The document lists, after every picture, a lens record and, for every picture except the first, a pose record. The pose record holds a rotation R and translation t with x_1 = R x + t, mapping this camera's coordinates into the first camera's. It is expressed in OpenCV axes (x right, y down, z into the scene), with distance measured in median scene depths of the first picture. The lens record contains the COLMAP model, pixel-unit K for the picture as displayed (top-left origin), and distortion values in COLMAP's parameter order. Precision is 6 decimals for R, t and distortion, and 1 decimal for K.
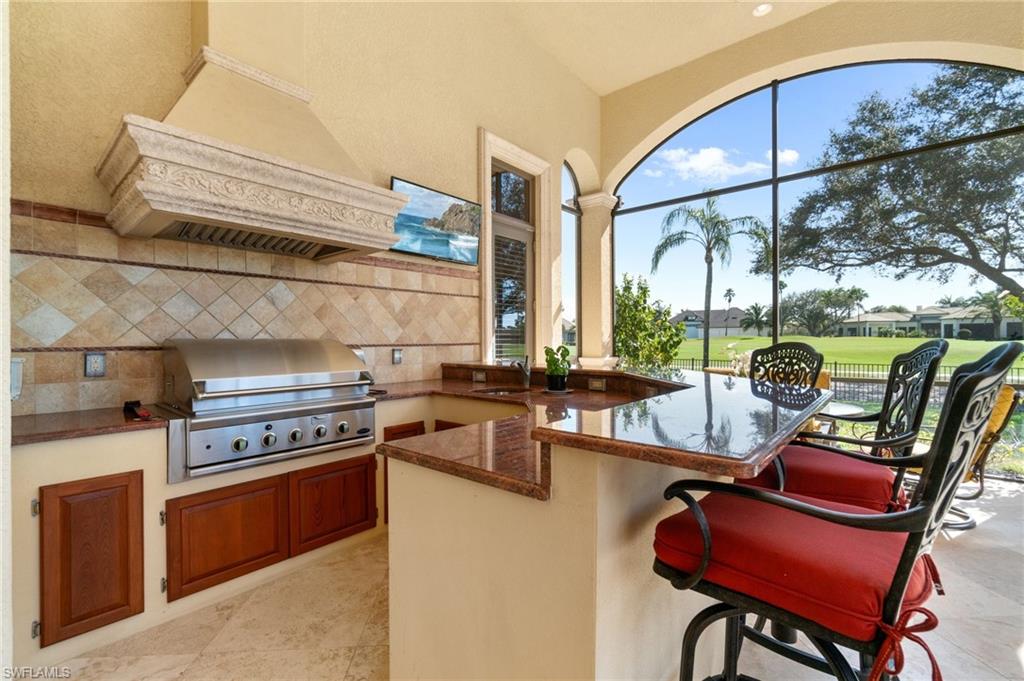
lens RADIAL K [[445.8, 0, 510.4], [0, 445.8, 343.2], [0, 0, 1]] dist [-0.002489, 0.000691]
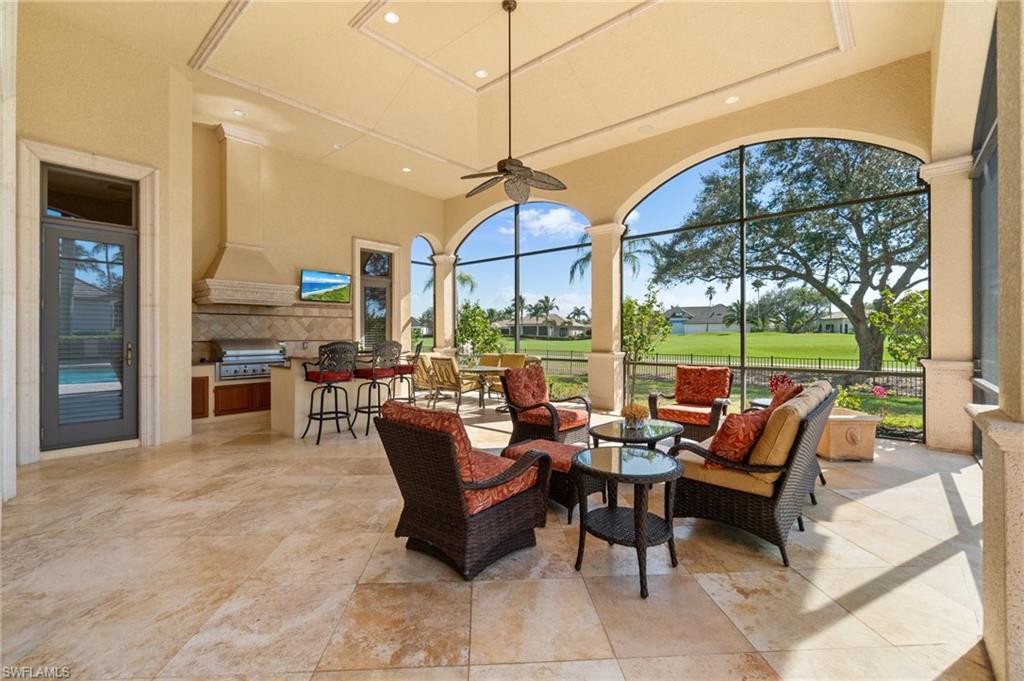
lens RADIAL K [[445.8, 0, 511.8], [0, 445.8, 335.8], [0, 0, 1]] dist [-0.002489, 0.000691]
pose [[0.999983, 0.003573, -0.004670, 0.691787], [-0.003595, 0.999982, -0.004882, -0.011145], [0.004653, 0.004899, 0.999977, -1.095075]]
